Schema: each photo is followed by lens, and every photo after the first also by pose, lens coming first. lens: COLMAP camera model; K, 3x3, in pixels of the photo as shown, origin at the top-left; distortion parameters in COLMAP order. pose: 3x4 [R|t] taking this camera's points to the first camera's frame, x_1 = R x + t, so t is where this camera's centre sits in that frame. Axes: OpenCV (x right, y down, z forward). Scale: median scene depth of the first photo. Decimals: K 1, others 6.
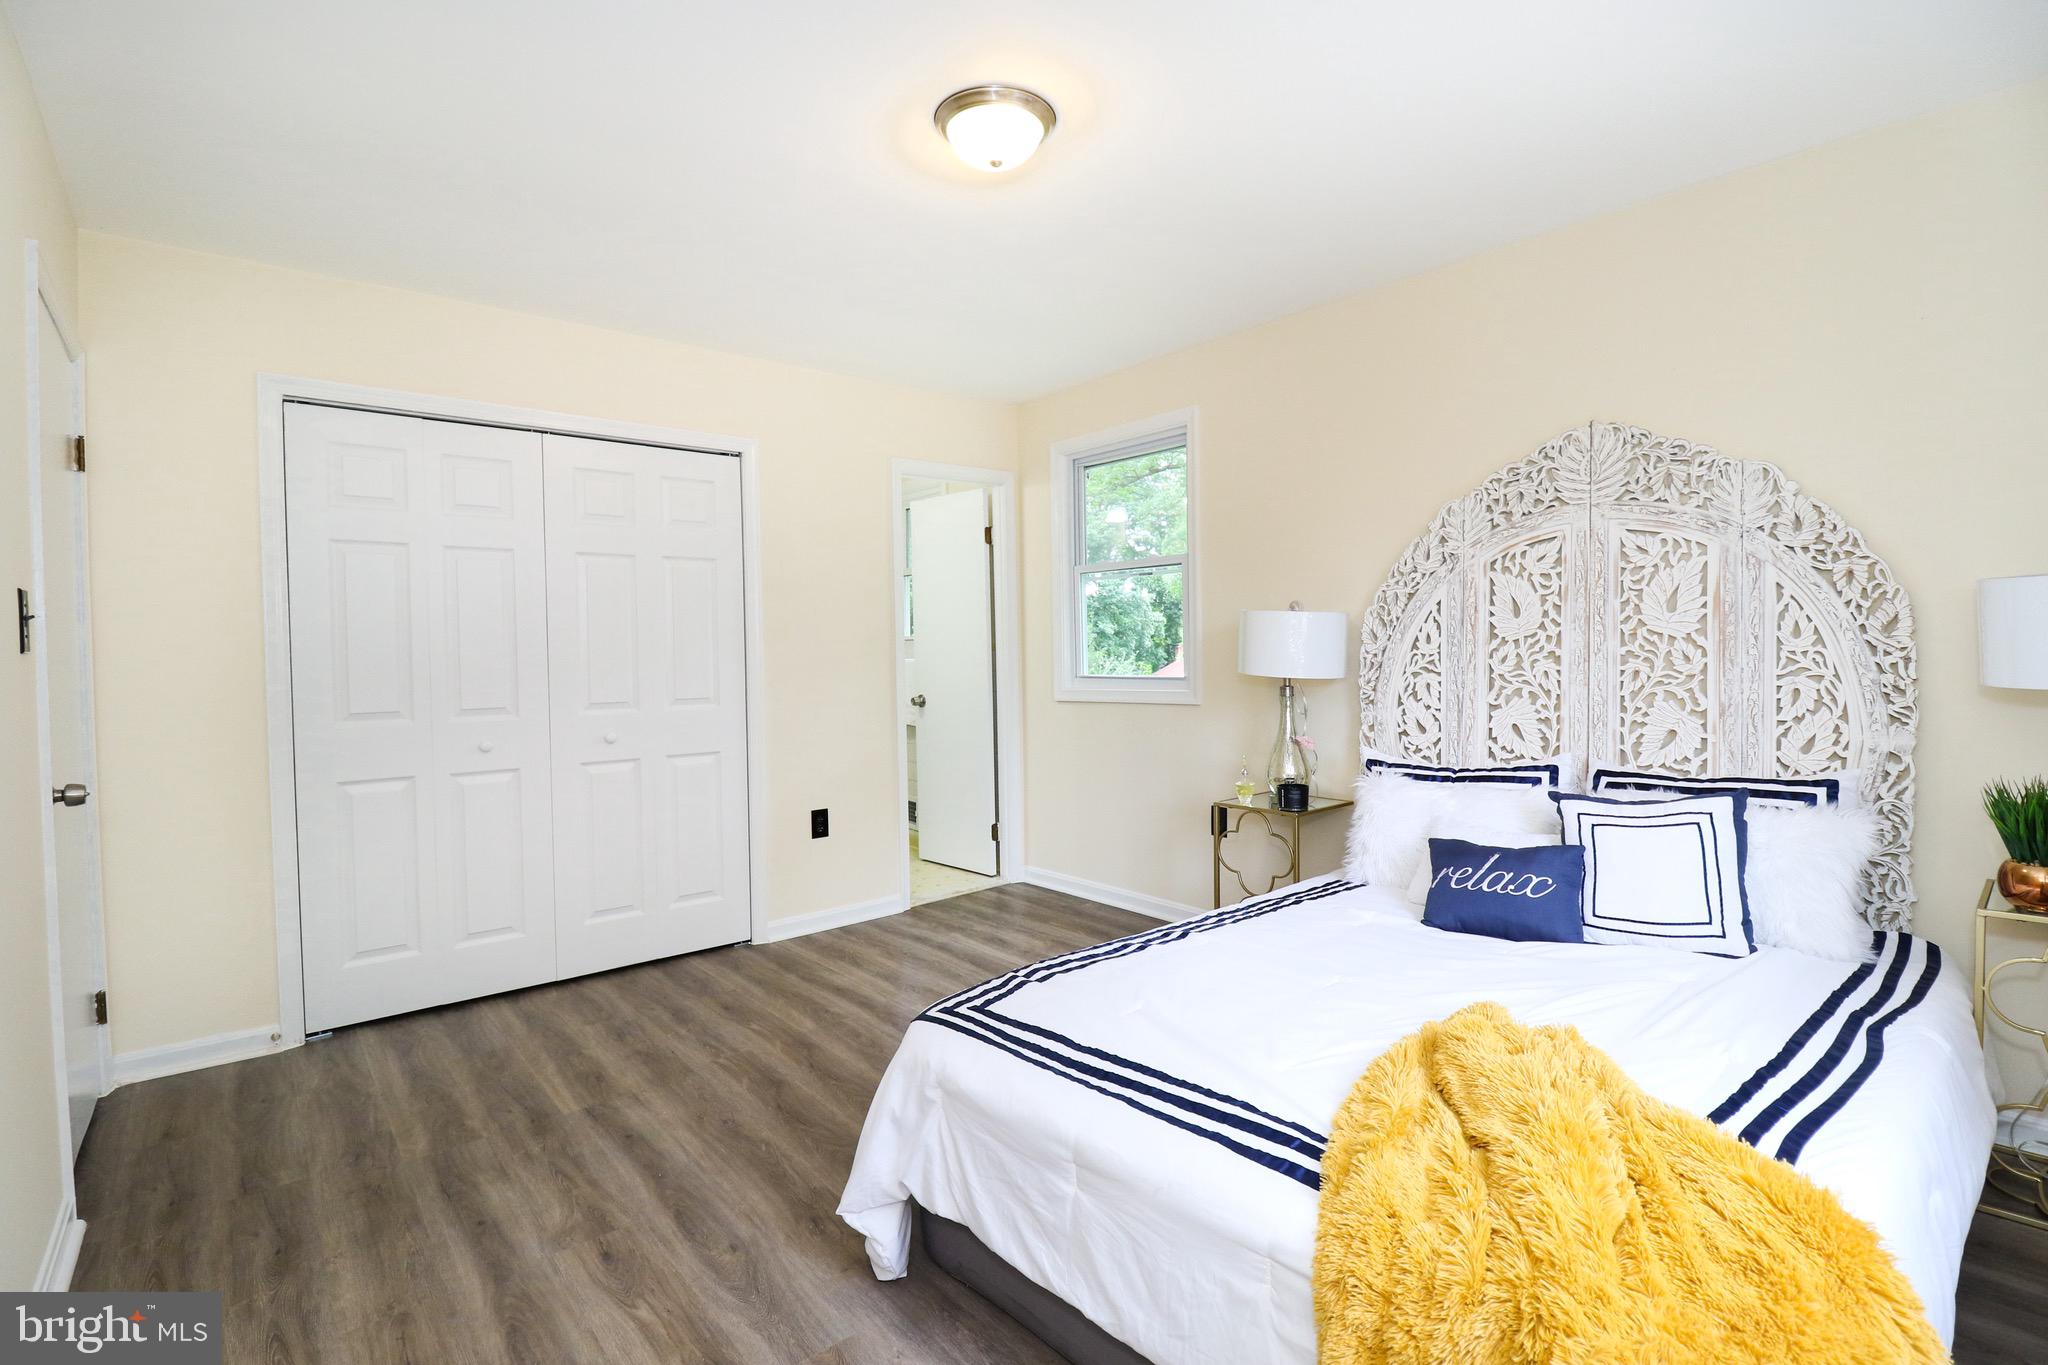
lens RADIAL K [[941.4, 0, 1024.0], [0, 941.4, 682.5], [0, 0, 1]] dist [0.001973, -0.010801]
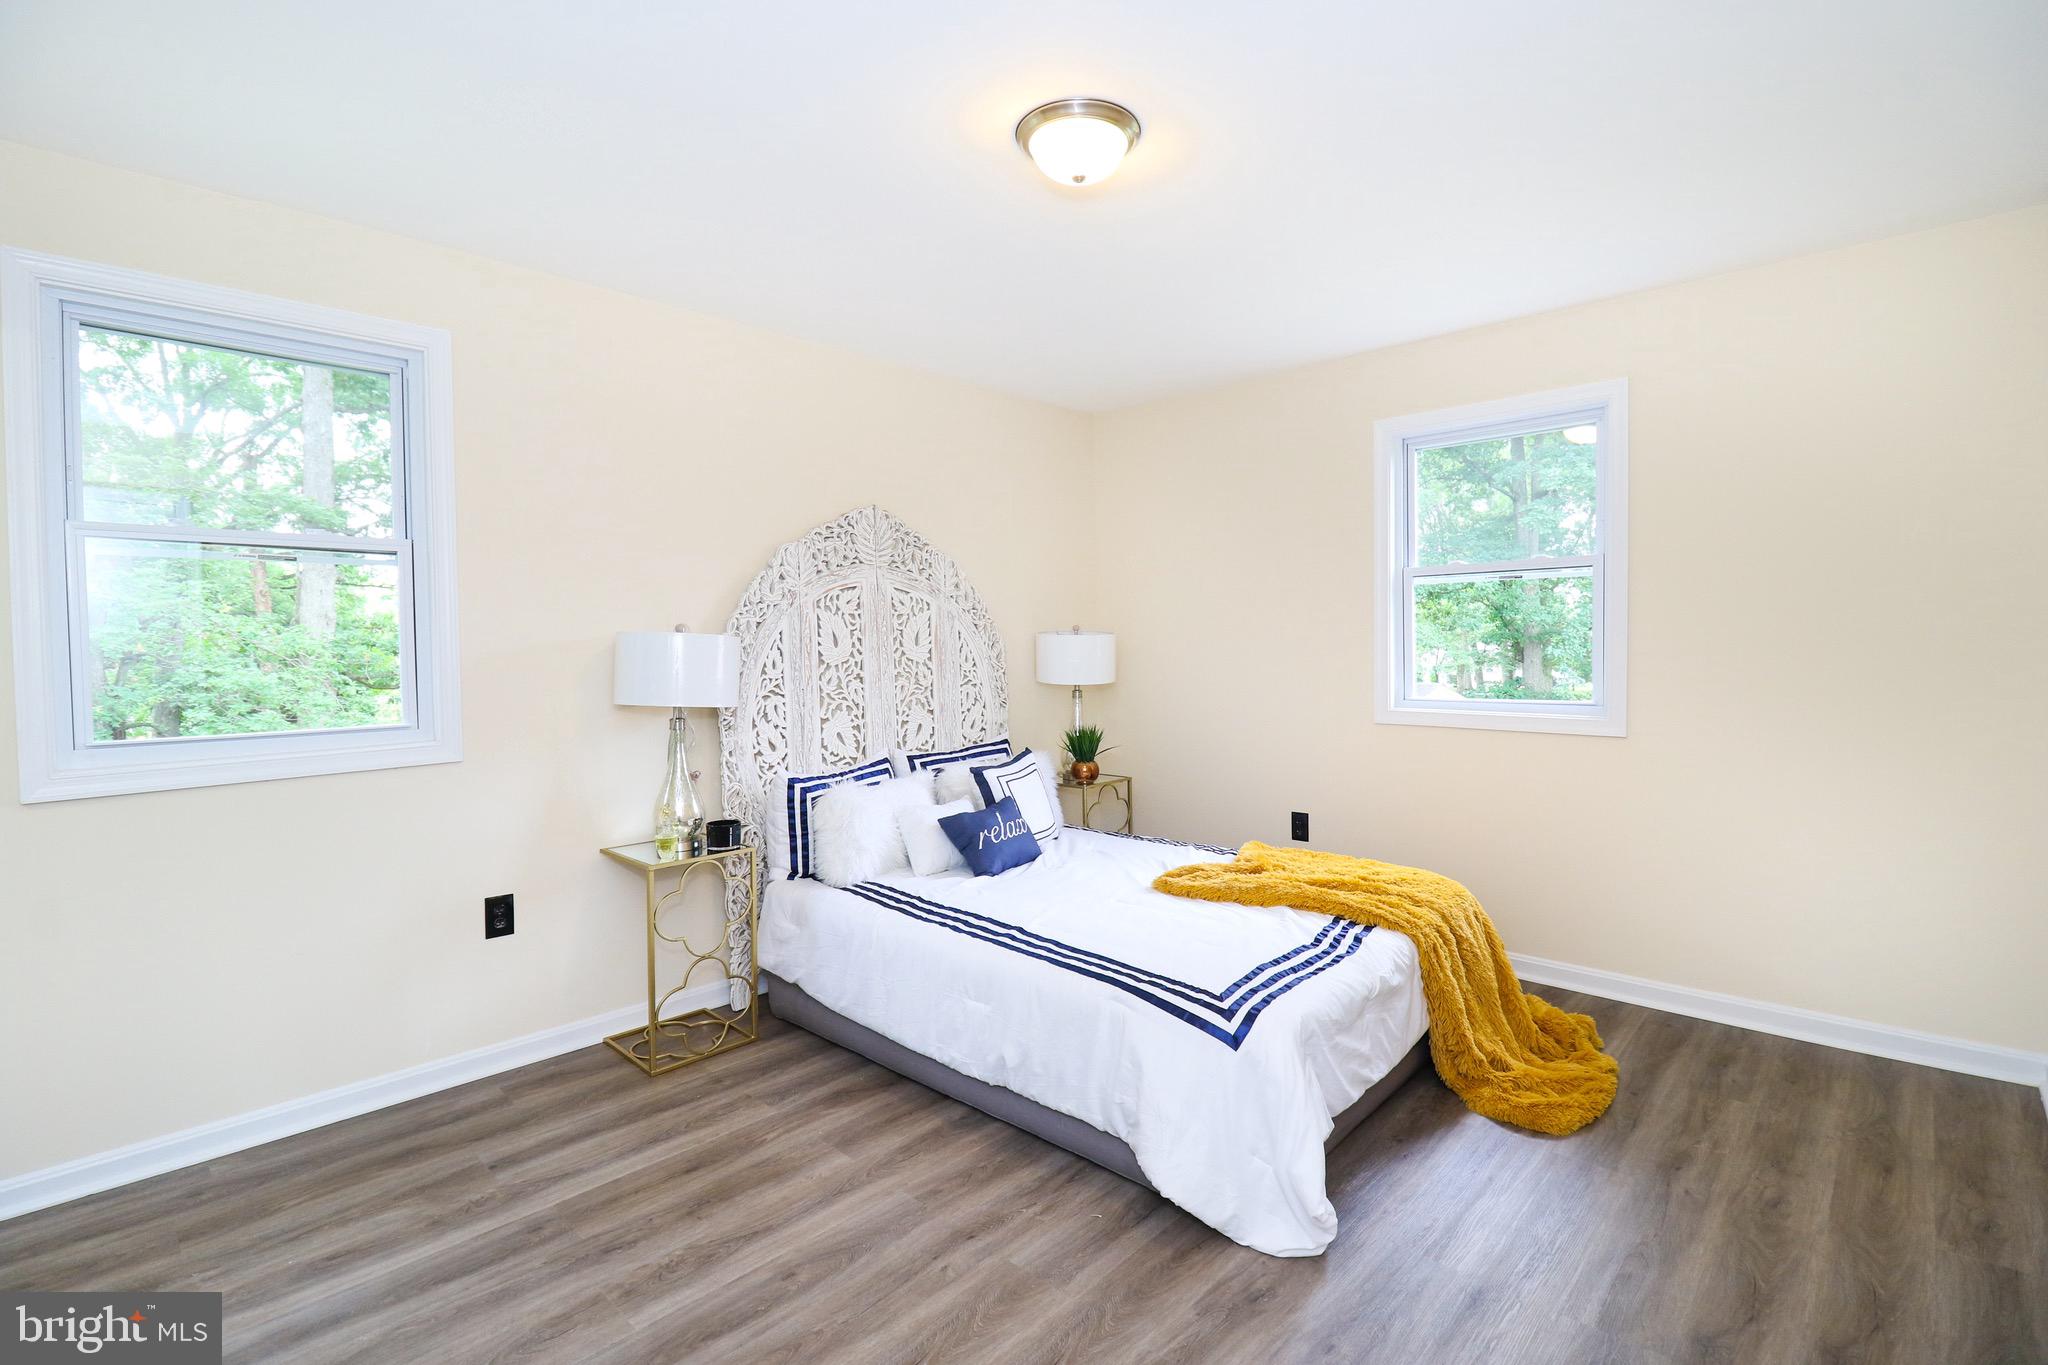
lens RADIAL K [[941.4, 0, 1024.0], [0, 941.4, 682.5], [0, 0, 1]] dist [0.001973, -0.010801]
pose [[-0.101129, -0.005765, 0.994857, -0.751281], [0.065303, 0.997788, 0.012421, -0.021809], [-0.992728, 0.066224, -0.100529, 0.889990]]
